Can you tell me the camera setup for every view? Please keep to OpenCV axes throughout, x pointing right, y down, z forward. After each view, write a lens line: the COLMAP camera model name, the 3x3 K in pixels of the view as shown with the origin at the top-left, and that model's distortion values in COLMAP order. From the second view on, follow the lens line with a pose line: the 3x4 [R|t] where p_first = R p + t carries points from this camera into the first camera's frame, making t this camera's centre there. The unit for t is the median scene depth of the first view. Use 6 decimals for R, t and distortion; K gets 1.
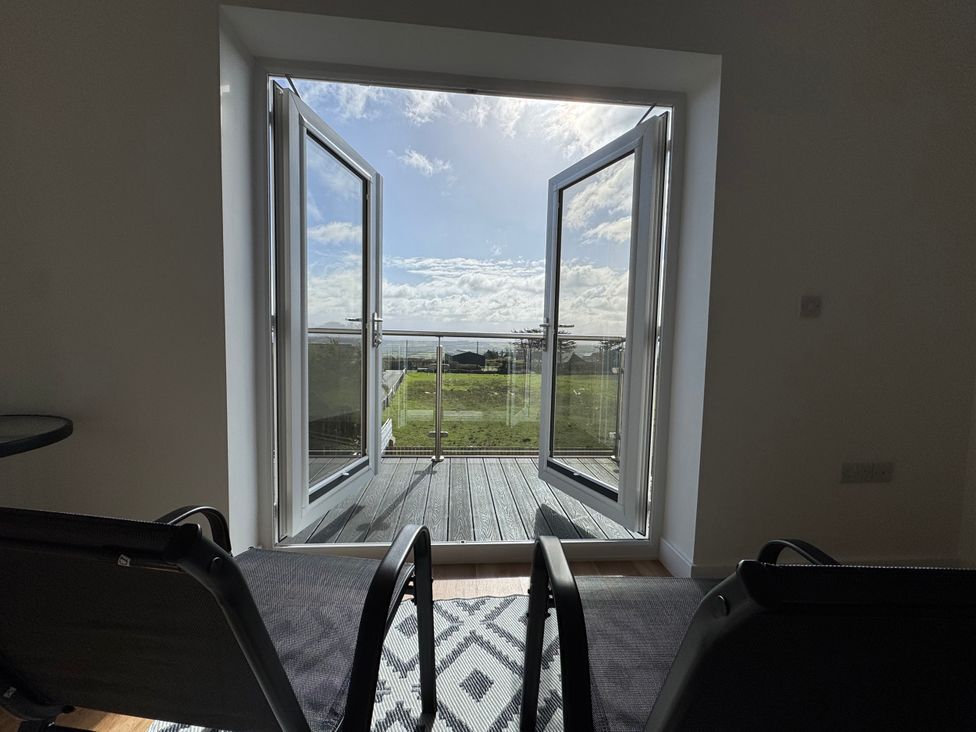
lens RADIAL K [[394.9, 0, 487.0], [0, 394.9, 366.2], [0, 0, 1]] dist [-0.007702, 0.000763]
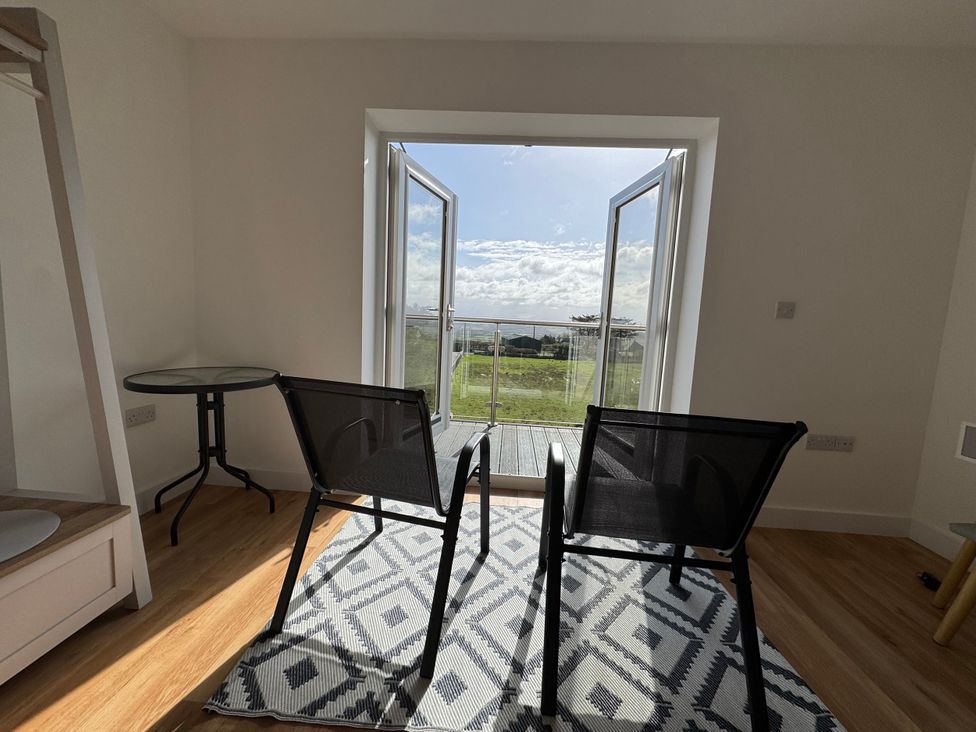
lens RADIAL K [[394.9, 0, 492.0], [0, 394.9, 373.6], [0, 0, 1]] dist [-0.007702, 0.000763]
pose [[0.991080, 0.042202, -0.126411, 0.027652], [-0.034722, 0.997545, 0.060810, 0.006863], [0.128668, -0.055878, 0.990112, -0.269474]]
